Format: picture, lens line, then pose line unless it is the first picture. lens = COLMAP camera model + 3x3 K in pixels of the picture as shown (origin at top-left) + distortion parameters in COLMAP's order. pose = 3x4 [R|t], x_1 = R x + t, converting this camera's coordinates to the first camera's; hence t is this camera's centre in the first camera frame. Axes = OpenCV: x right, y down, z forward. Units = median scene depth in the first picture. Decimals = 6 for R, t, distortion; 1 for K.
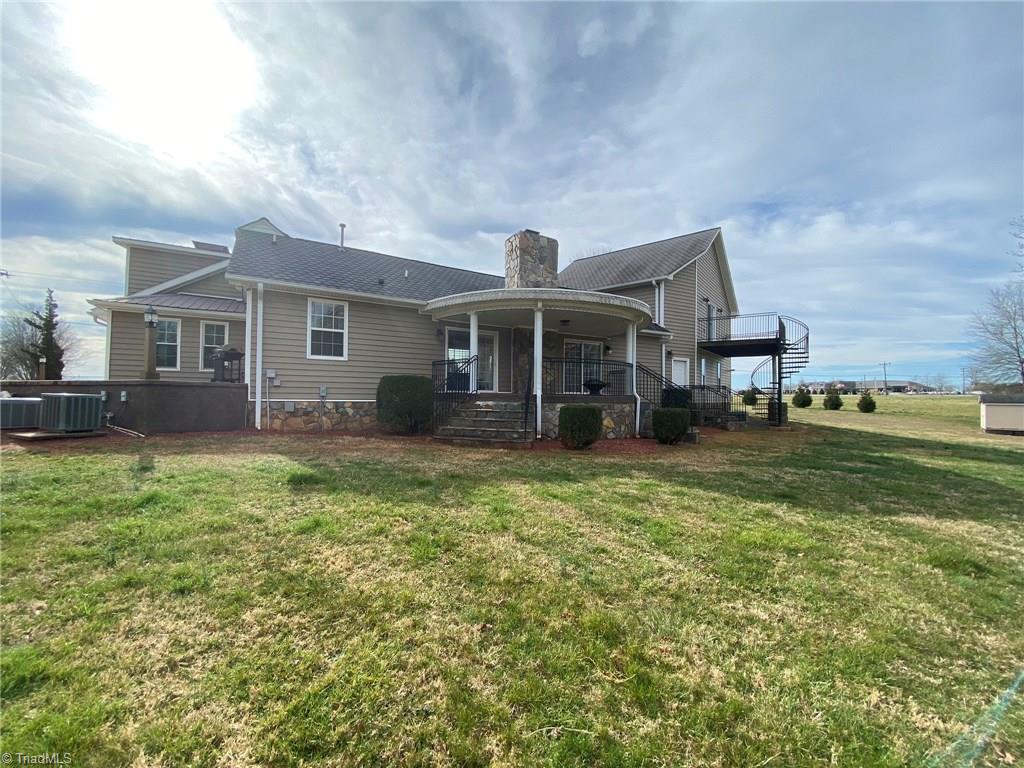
lens RADIAL K [[413.3, 0, 510.6], [0, 413.3, 385.5], [0, 0, 1]] dist [0.029660, -0.025315]
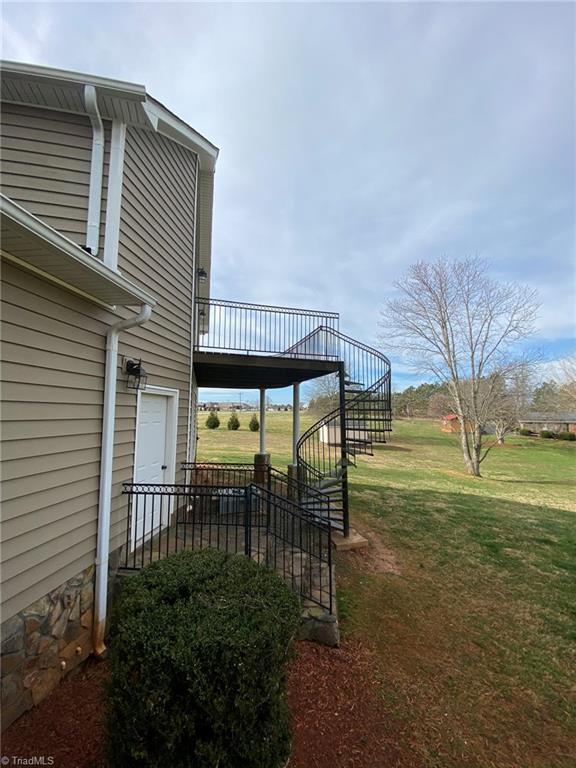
lens RADIAL K [[310.0, 0, 288.0], [0, 310.0, 384.0], [0, 0, 1]] dist [0.029660, -0.025315]
pose [[0.606032, 0.063766, 0.792880, 0.274690], [-0.012283, 0.997413, -0.070827, -0.053294], [-0.795345, 0.033185, 0.605248, 0.779006]]
